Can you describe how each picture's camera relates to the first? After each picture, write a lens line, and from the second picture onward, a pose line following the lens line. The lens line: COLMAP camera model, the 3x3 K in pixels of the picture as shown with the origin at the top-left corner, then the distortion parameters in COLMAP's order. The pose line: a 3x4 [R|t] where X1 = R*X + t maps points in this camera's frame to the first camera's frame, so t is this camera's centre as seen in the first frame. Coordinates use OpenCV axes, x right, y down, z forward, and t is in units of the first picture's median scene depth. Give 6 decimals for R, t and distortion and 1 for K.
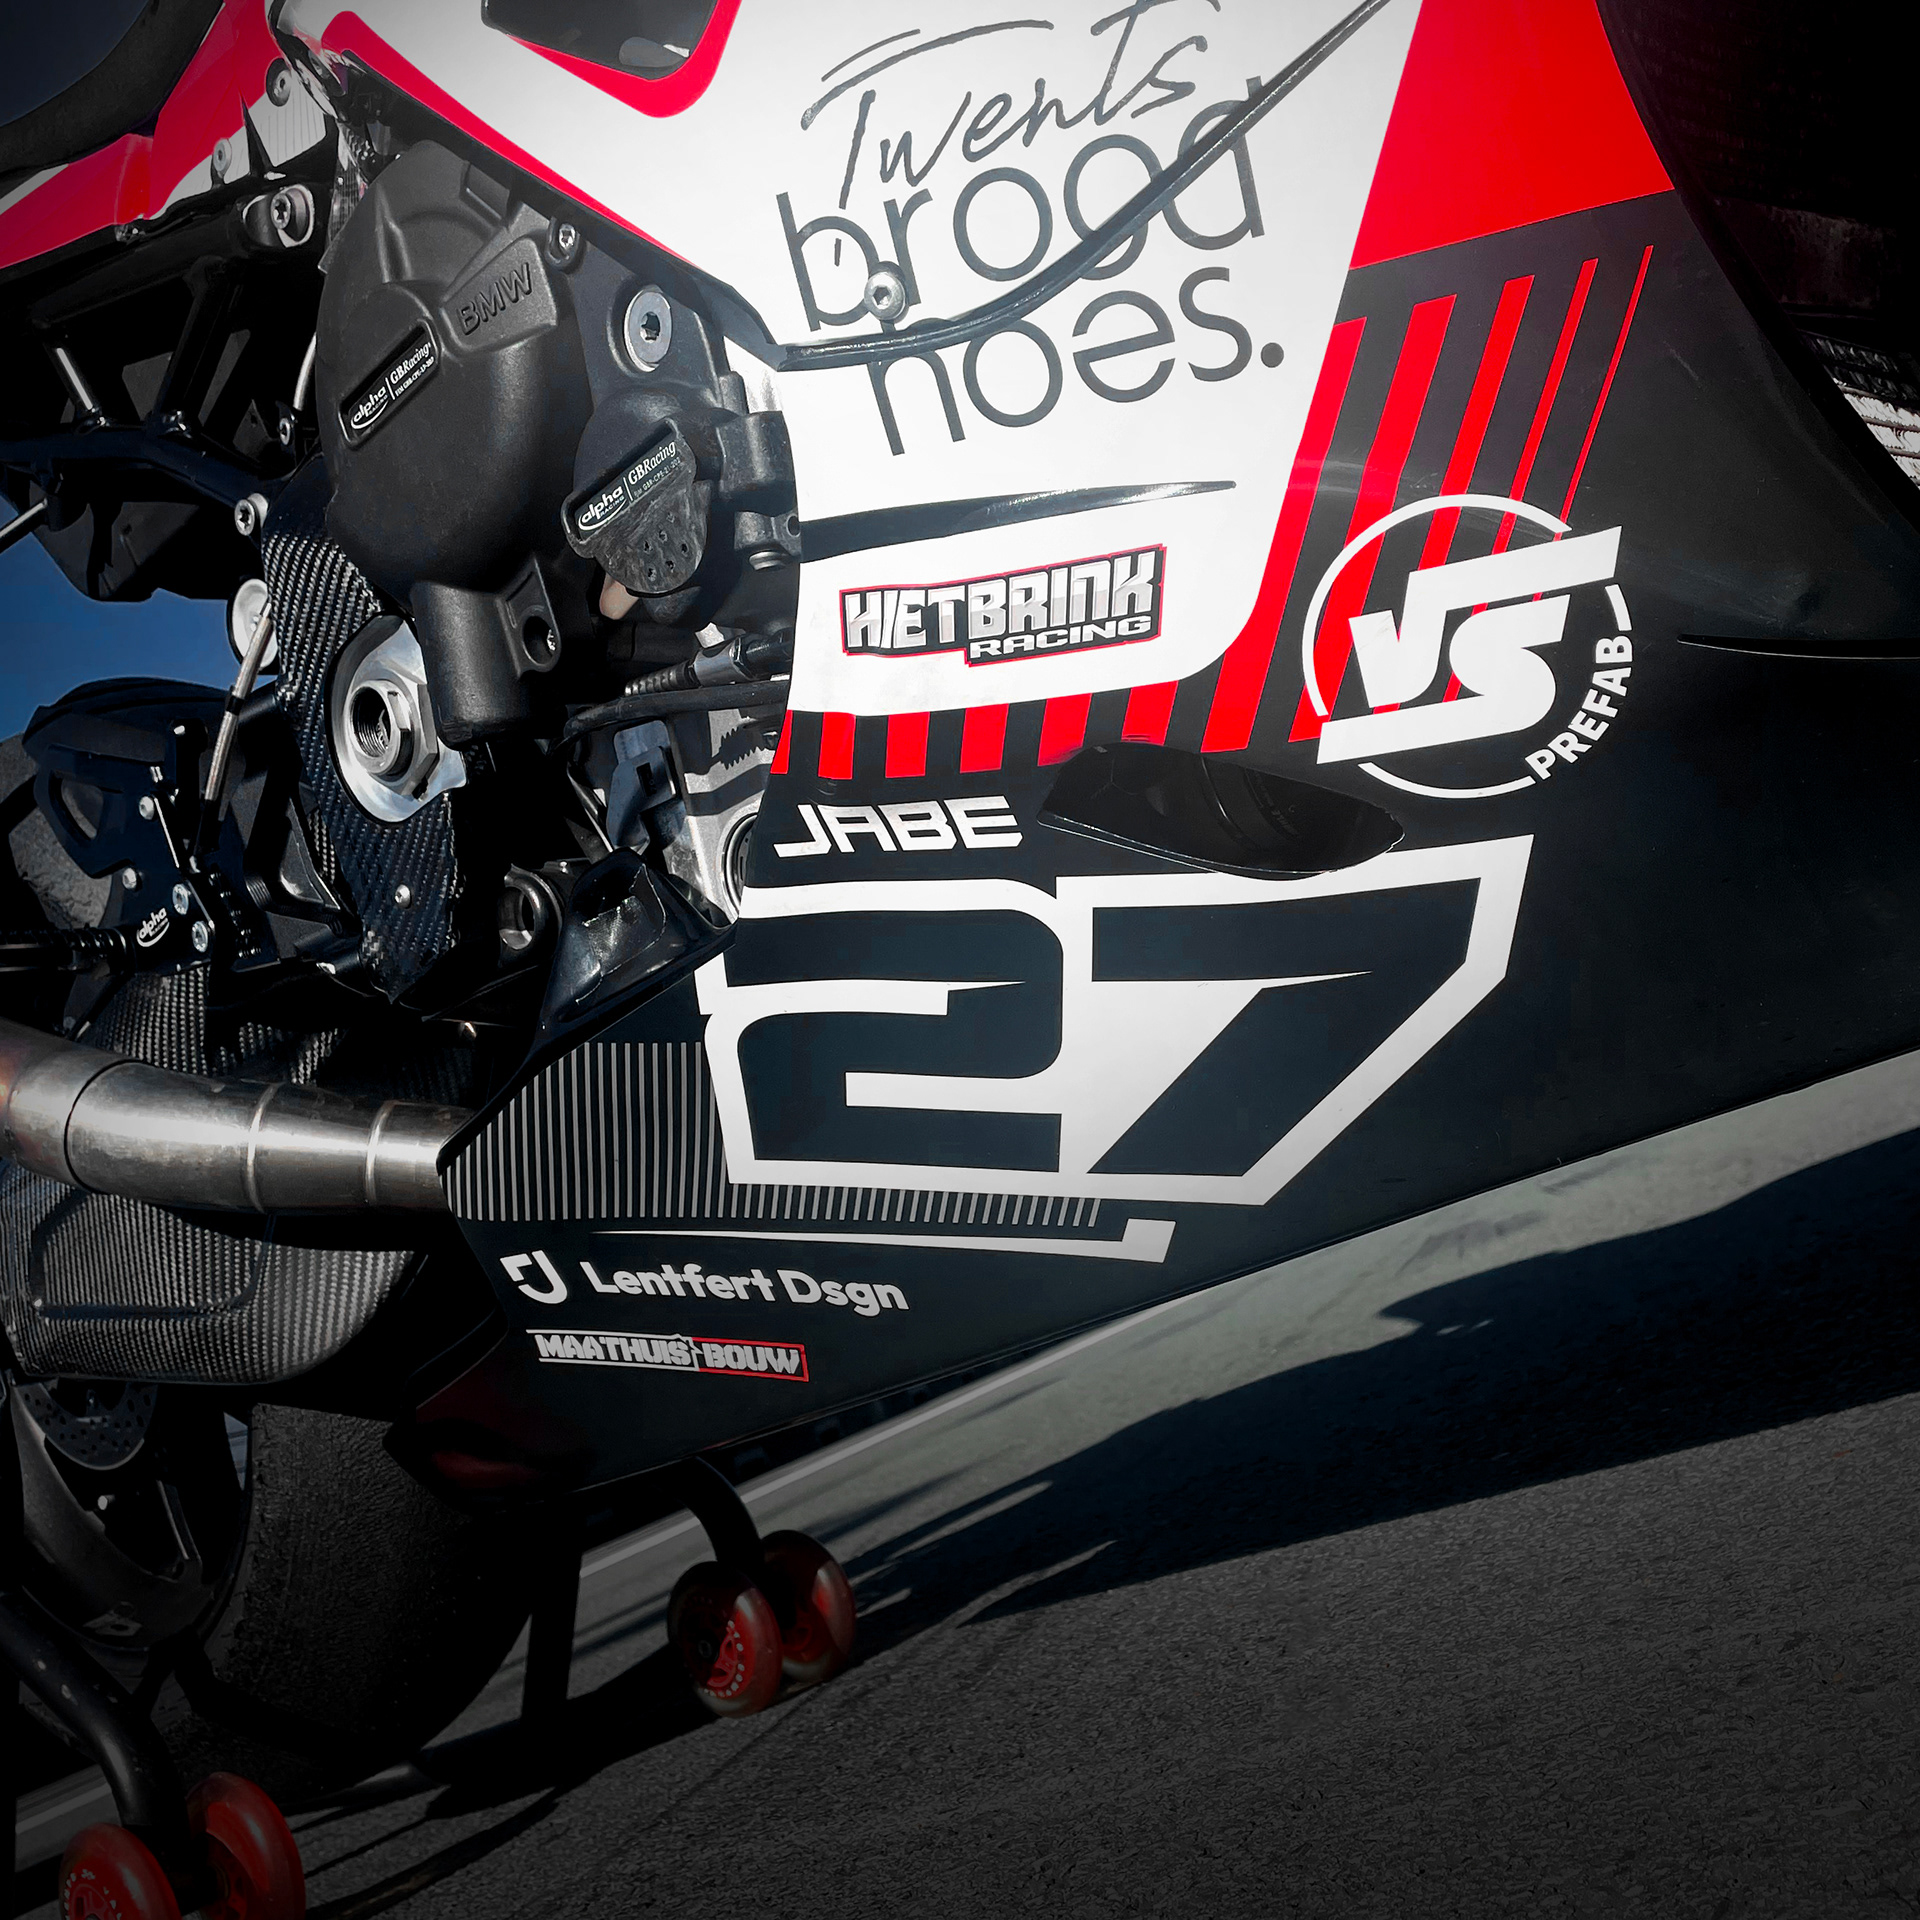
lens RADIAL K [[2263.6, 0, 1136.4], [0, 2263.6, 1051.0], [0, 0, 1]] dist [0.094474, -0.059661]
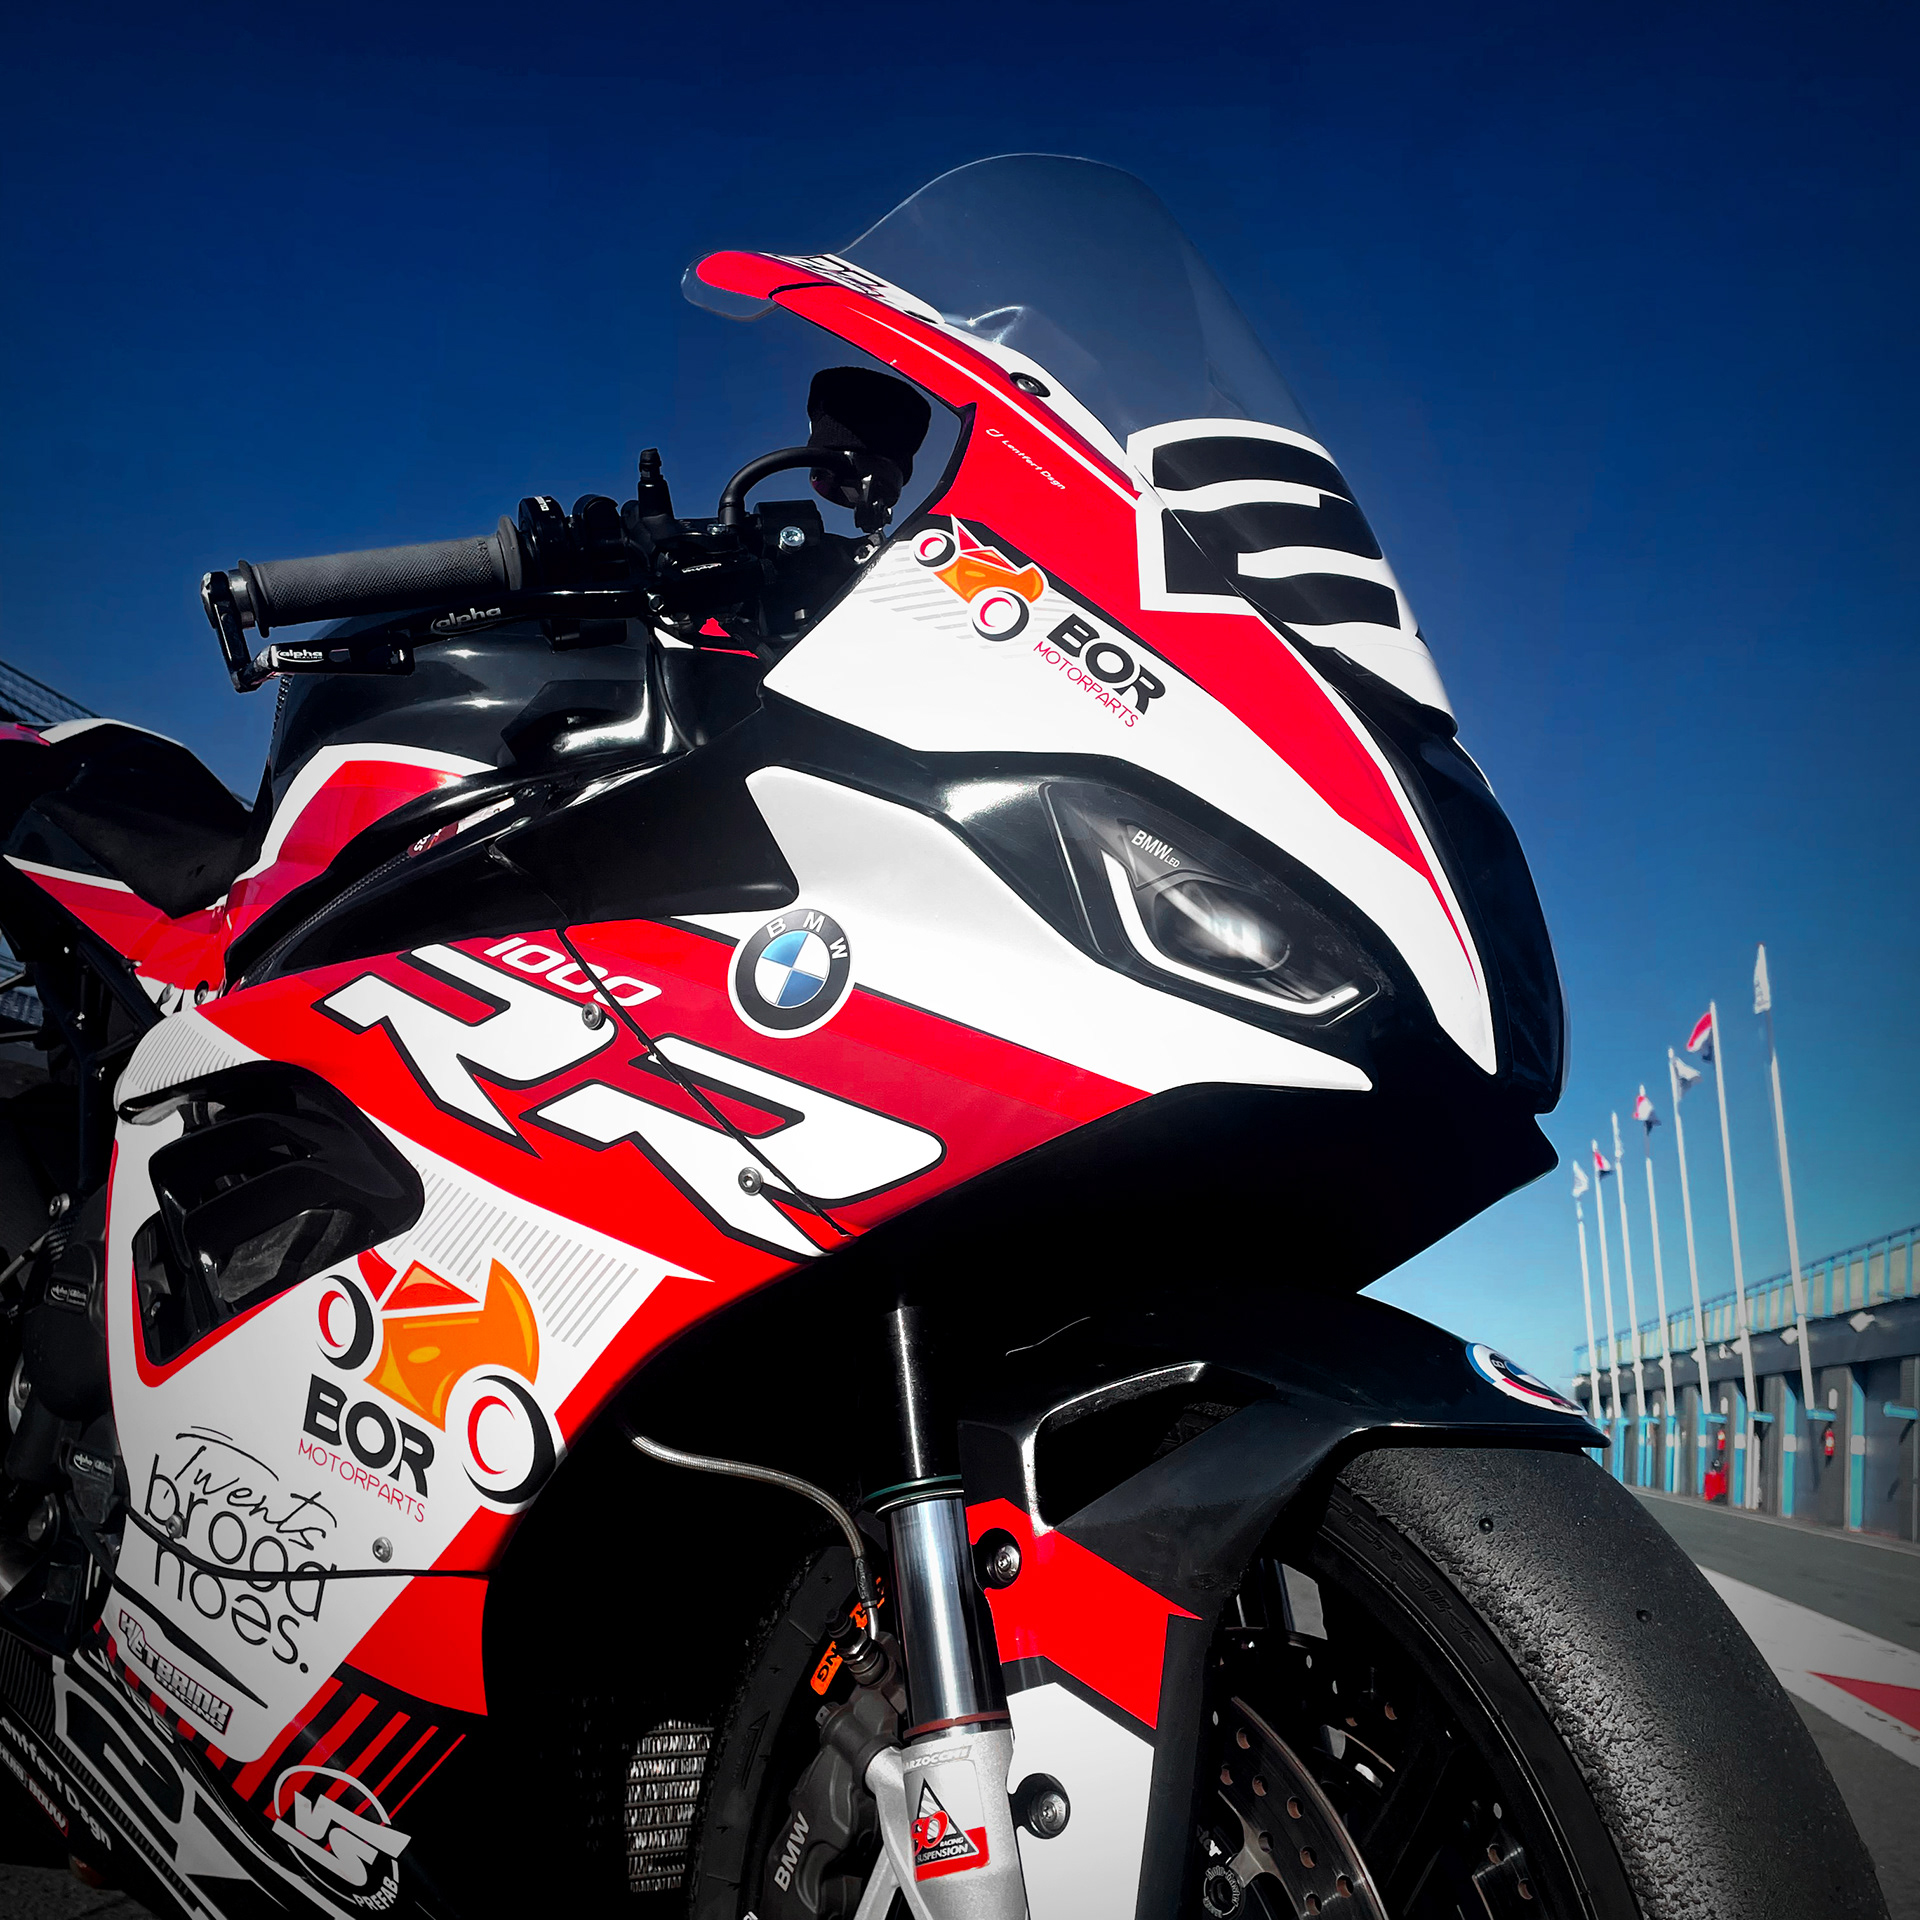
lens RADIAL K [[2009.7, 0, 960.0], [0, 2009.7, 960.0], [0, 0, 1]] dist [0.110139, -0.183484]
pose [[0.878317, 0.464951, -0.111264, 0.444500], [-0.473664, 0.877866, -0.070666, -0.933559], [0.064818, 0.114768, 0.991275, -0.743196]]
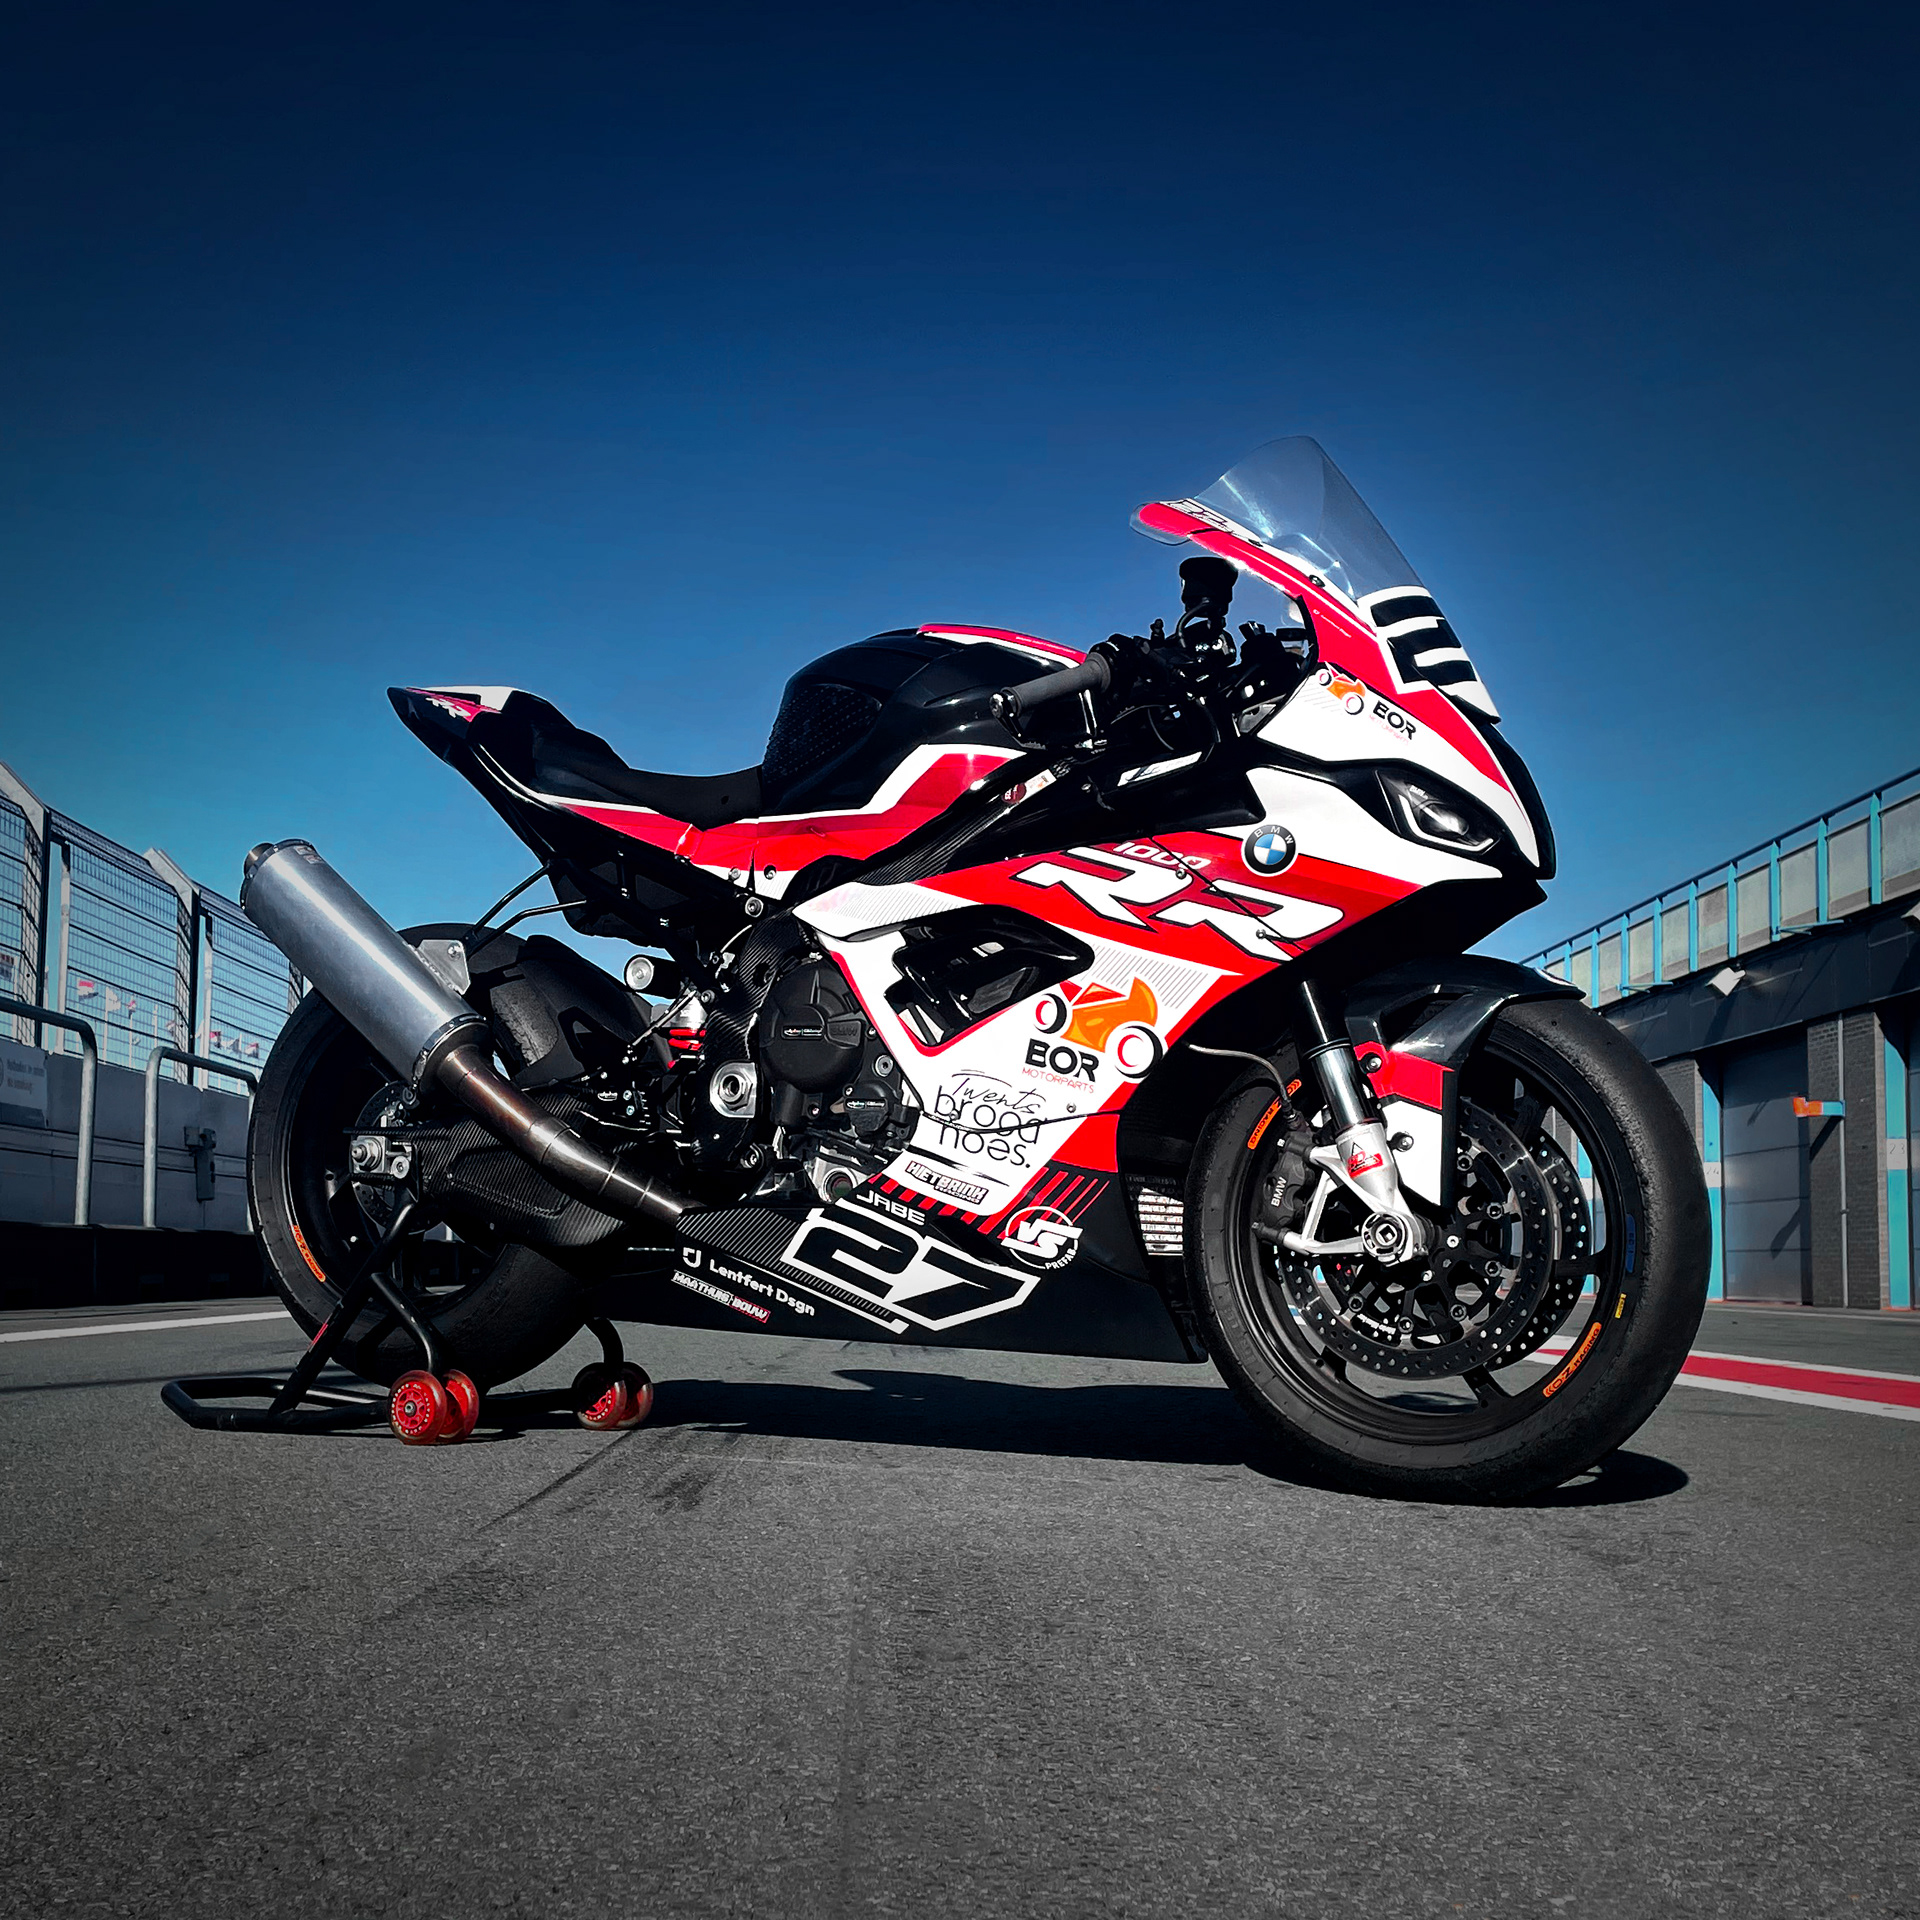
lens RADIAL K [[2477.8, 0, 957.5], [0, 2477.8, 1110.7], [0, 0, 1]] dist [0.154627, -0.016075]
pose [[0.911145, 0.382918, 0.152279, -0.816144], [-0.384836, 0.922812, -0.017865, -0.249705], [-0.147366, -0.042325, 0.988176, -3.649488]]
